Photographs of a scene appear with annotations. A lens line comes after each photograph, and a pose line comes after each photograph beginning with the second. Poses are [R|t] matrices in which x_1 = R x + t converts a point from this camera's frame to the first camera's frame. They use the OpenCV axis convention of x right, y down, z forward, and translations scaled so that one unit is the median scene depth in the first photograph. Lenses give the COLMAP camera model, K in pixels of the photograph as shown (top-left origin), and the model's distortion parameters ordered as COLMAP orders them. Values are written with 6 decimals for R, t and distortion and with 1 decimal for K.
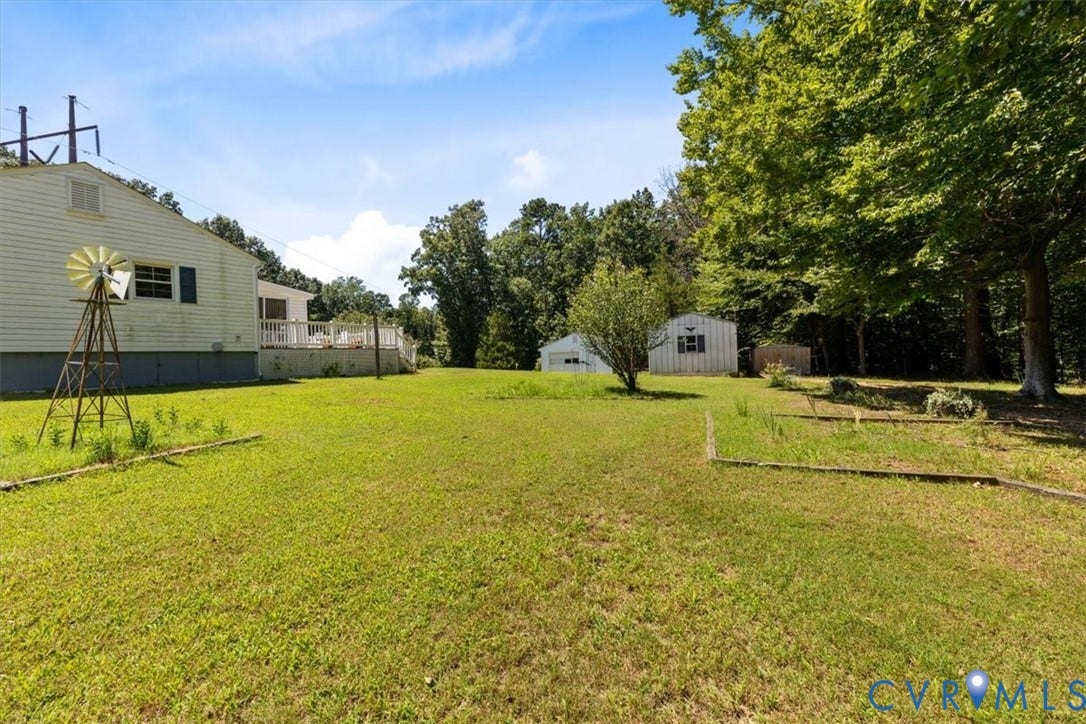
lens RADIAL K [[465.0, 0, 543.0], [0, 465.0, 362.0], [0, 0, 1]] dist [0.000564, -0.000449]
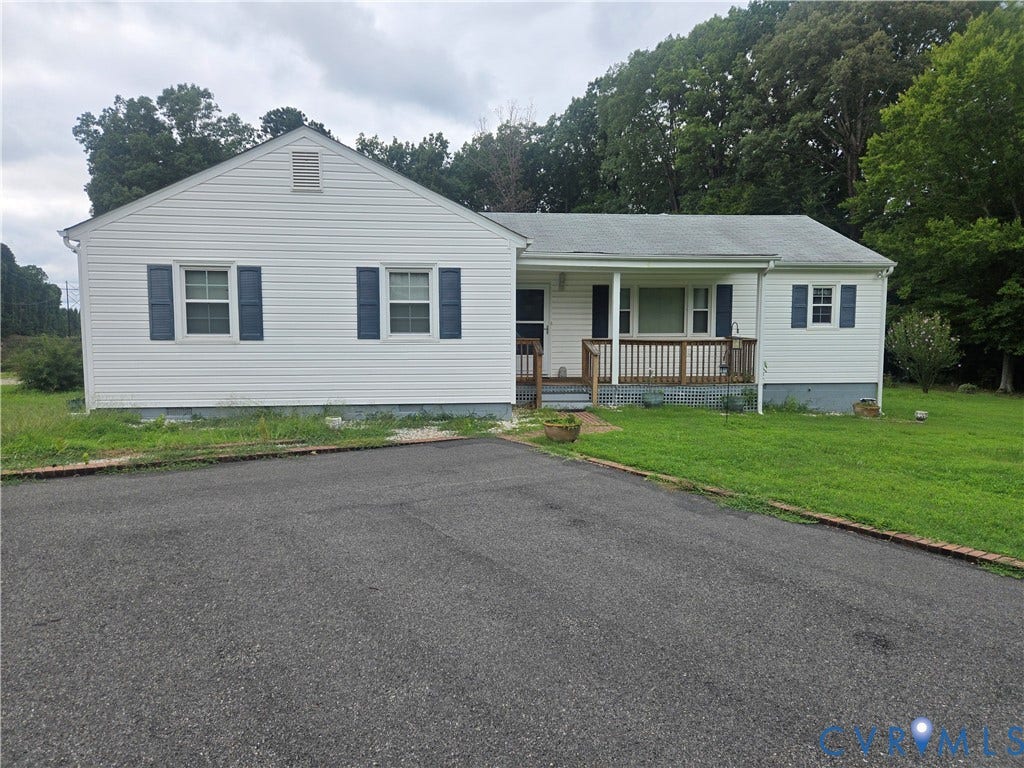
lens RADIAL K [[687.9, 0, 514.1], [0, 687.9, 397.6], [0, 0, 1]] dist [0.077206, -0.065174]
pose [[0.755293, -0.029261, 0.654733, -0.488205], [-0.018766, 0.997628, 0.066234, -0.011058], [-0.655118, -0.062313, 0.752952, 0.010780]]
